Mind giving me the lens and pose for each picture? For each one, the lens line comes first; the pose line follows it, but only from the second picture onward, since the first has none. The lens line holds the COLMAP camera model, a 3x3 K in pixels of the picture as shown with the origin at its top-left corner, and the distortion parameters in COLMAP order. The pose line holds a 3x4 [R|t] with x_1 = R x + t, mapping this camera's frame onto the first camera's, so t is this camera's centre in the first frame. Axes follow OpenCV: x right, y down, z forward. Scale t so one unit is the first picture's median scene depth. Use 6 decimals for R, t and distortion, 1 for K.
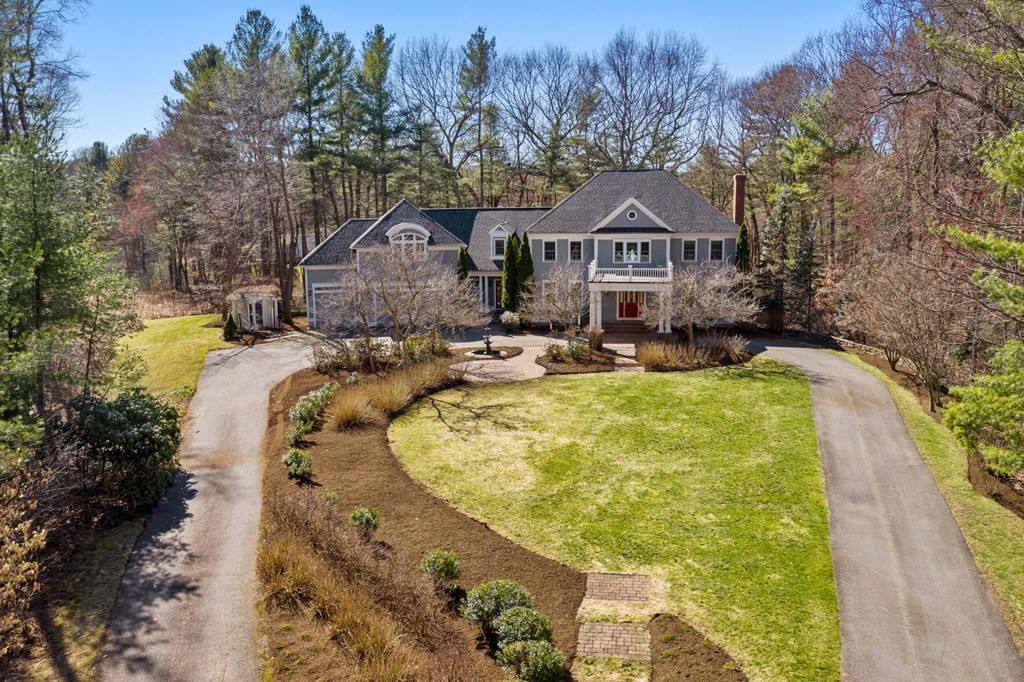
lens RADIAL K [[847.5, 0, 512.0], [0, 847.5, 341.0], [0, 0, 1]] dist [-0.000687, -0.000657]
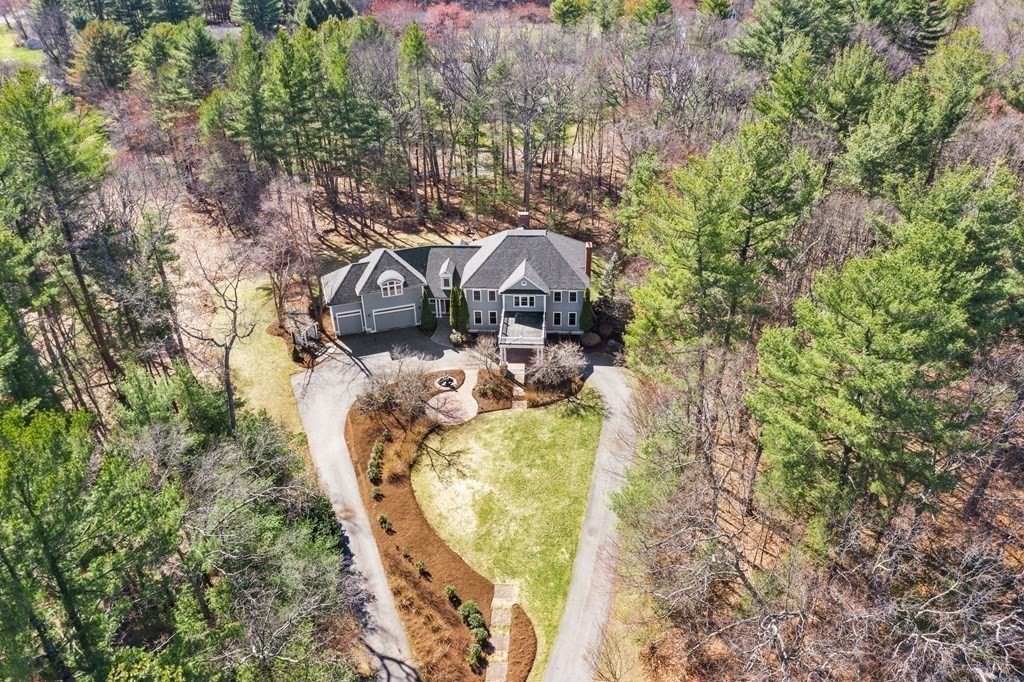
lens RADIAL K [[825.4, 0, 512.0], [0, 825.4, 341.0], [0, 0, 1]] dist [-0.009683, -0.002665]
pose [[0.996224, -0.048183, 0.072222, -0.011079], [0.015943, 0.919247, 0.393358, -0.745057], [-0.085343, -0.390722, 0.916544, -0.622897]]
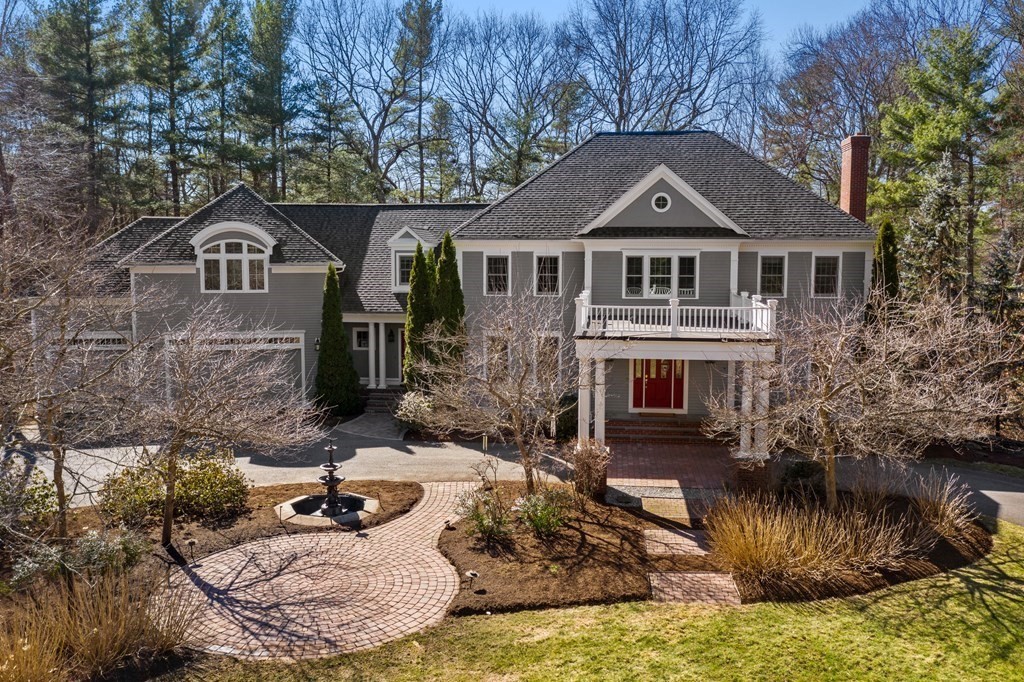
lens RADIAL K [[825.4, 0, 512.0], [0, 825.4, 341.0], [0, 0, 1]] dist [-0.009683, -0.002665]
pose [[0.999630, 0.009896, 0.025319, 0.045555], [-0.008435, 0.998329, -0.057166, -0.041591], [-0.025843, 0.056932, 0.998044, 0.557225]]
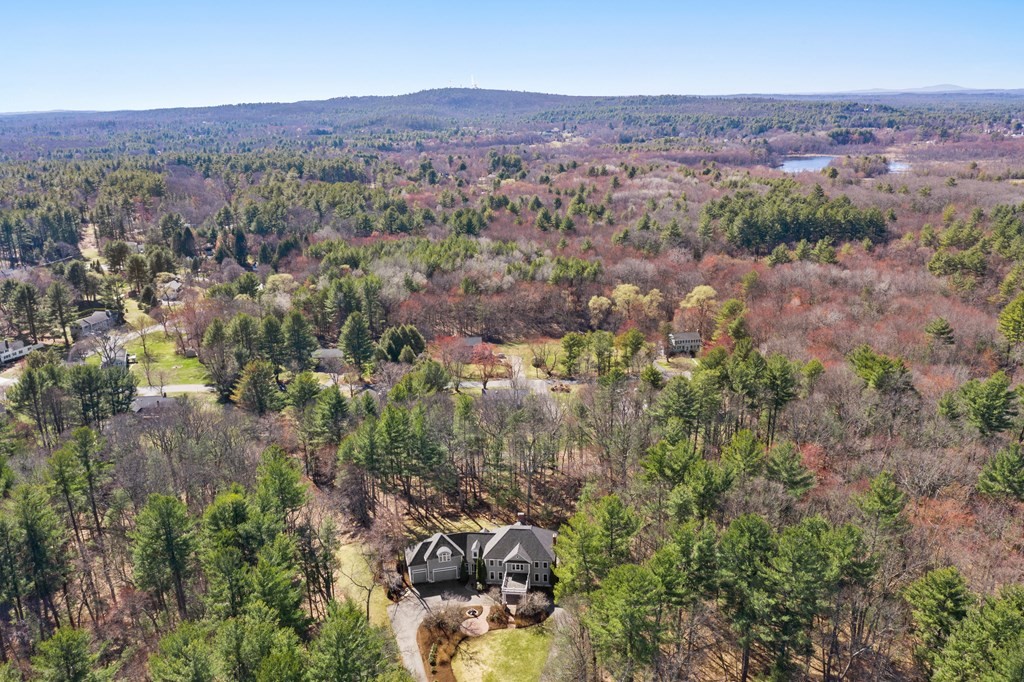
lens RADIAL K [[847.5, 0, 512.0], [0, 847.5, 341.0], [0, 0, 1]] dist [-0.000687, -0.000657]
pose [[0.999502, -0.013374, 0.028589, 0.044717], [0.009800, 0.992519, 0.121698, -1.400184], [-0.030002, -0.121357, 0.992155, -2.127585]]
